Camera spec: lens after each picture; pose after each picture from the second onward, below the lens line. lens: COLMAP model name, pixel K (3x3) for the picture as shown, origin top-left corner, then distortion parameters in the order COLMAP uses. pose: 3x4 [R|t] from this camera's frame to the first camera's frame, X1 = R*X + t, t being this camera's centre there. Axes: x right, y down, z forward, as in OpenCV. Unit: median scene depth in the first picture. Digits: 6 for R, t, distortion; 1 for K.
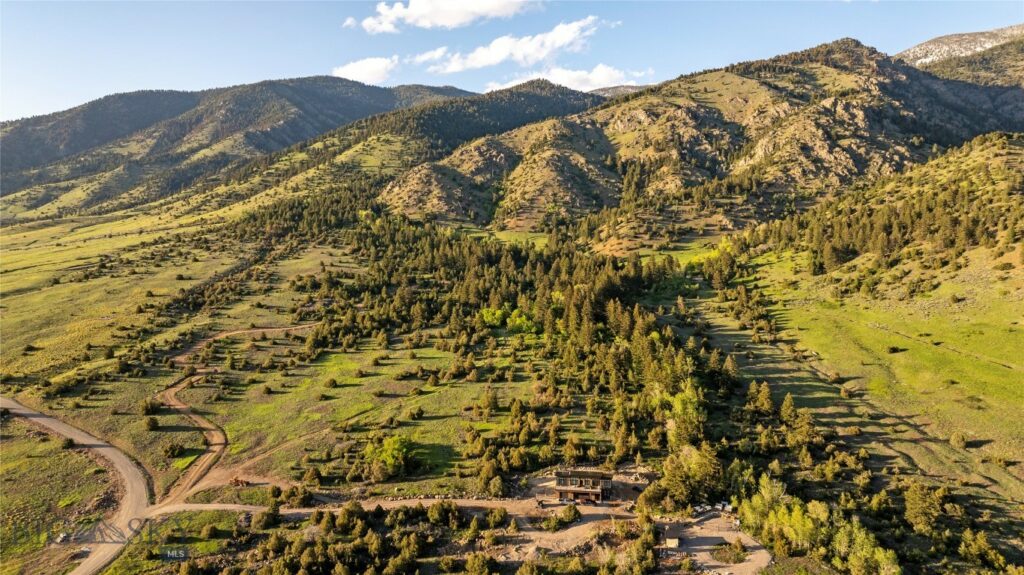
lens RADIAL K [[722.6, 0, 515.7], [0, 722.6, 283.9], [0, 0, 1]] dist [-0.038279, 0.043192]
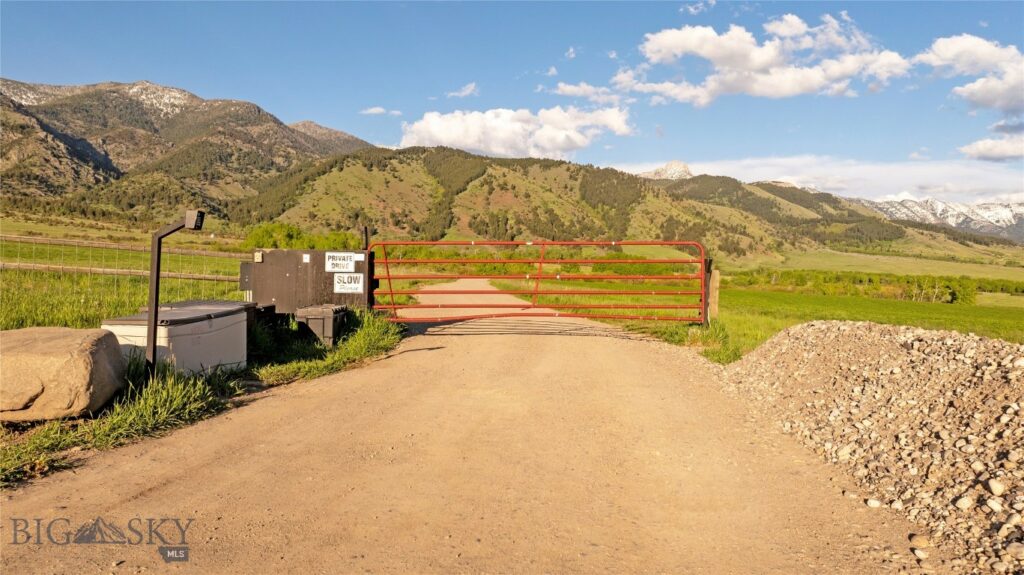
lens RADIAL K [[780.7, 0, 519.2], [0, 780.7, 289.5], [0, 0, 1]] dist [-0.052368, 0.046549]
pose [[0.334668, 0.005716, 0.942319, -0.871059], [0.043916, 0.998800, -0.021656, 0.196486], [-0.941312, 0.048631, 0.334016, -0.637750]]
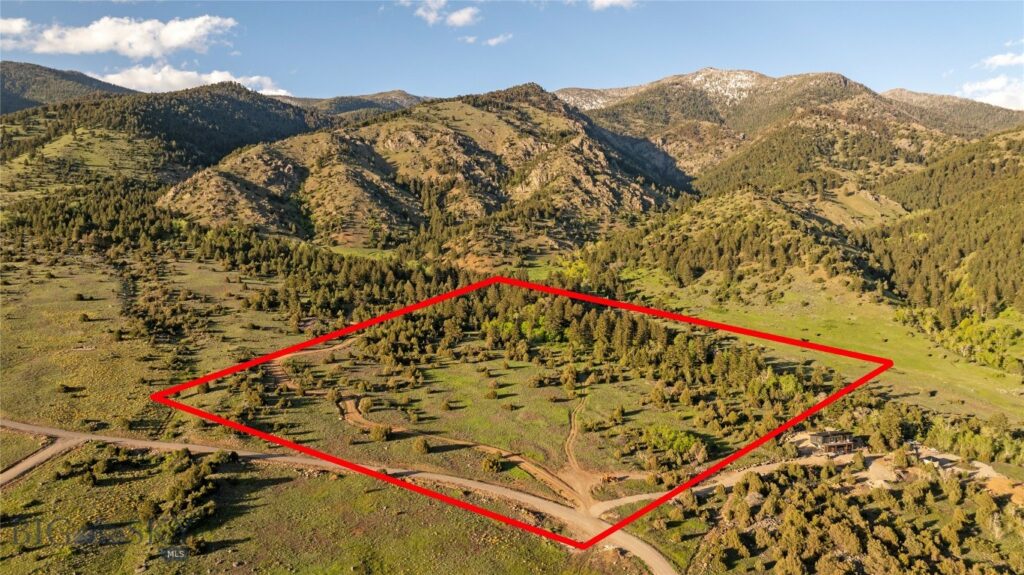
lens RADIAL K [[722.6, 0, 518.0], [0, 722.6, 285.2], [0, 0, 1]] dist [-0.038279, 0.043192]
pose [[0.864440, -0.005982, 0.502700, -0.234650], [0.015463, 0.999772, -0.014693, -0.001514], [-0.502498, 0.020474, 0.864336, 0.024233]]
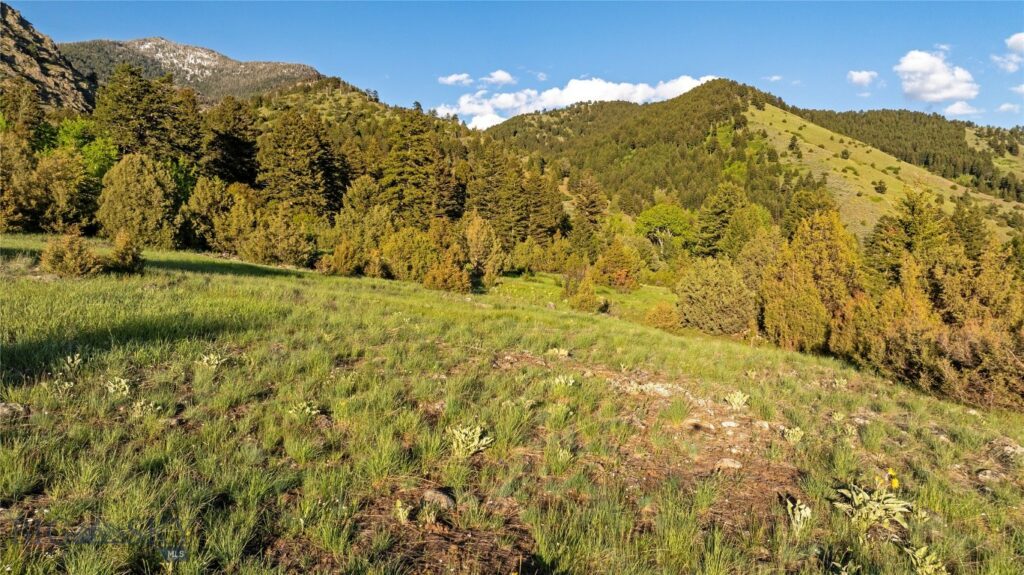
lens RADIAL K [[722.6, 0, 518.1], [0, 722.6, 292.1], [0, 0, 1]] dist [-0.038279, 0.043192]
pose [[0.290168, -0.005436, 0.956960, -0.057518], [0.049161, 0.998748, -0.009233, 0.038095], [-0.955712, 0.049725, 0.290072, 0.340643]]
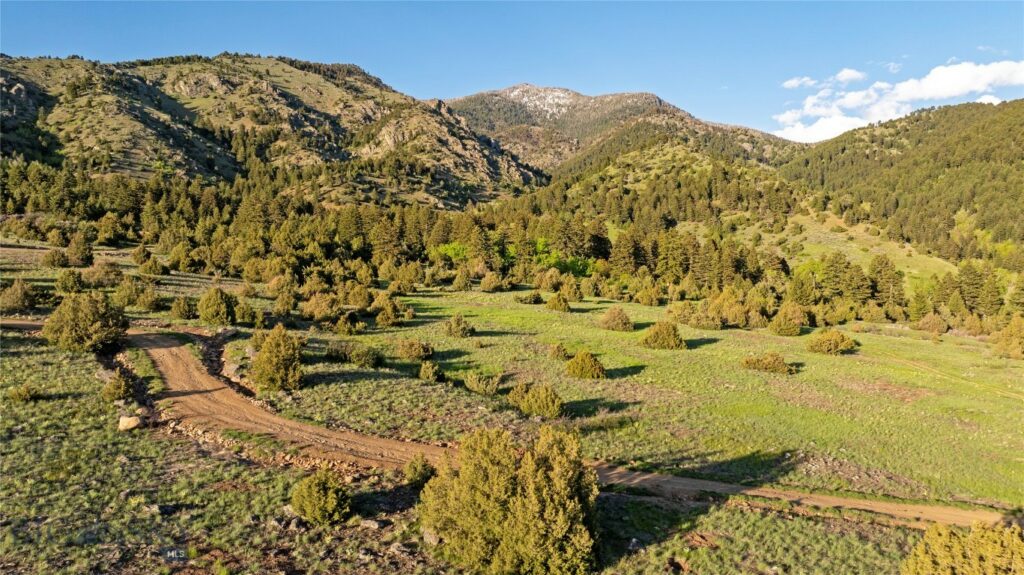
lens RADIAL K [[722.6, 0, 516.4], [0, 722.6, 288.8], [0, 0, 1]] dist [-0.038279, 0.043192]
pose [[0.691090, 0.013326, 0.722646, -0.167573], [0.031136, 0.998353, -0.048186, 0.040810], [-0.722098, 0.055801, 0.689536, 0.260157]]
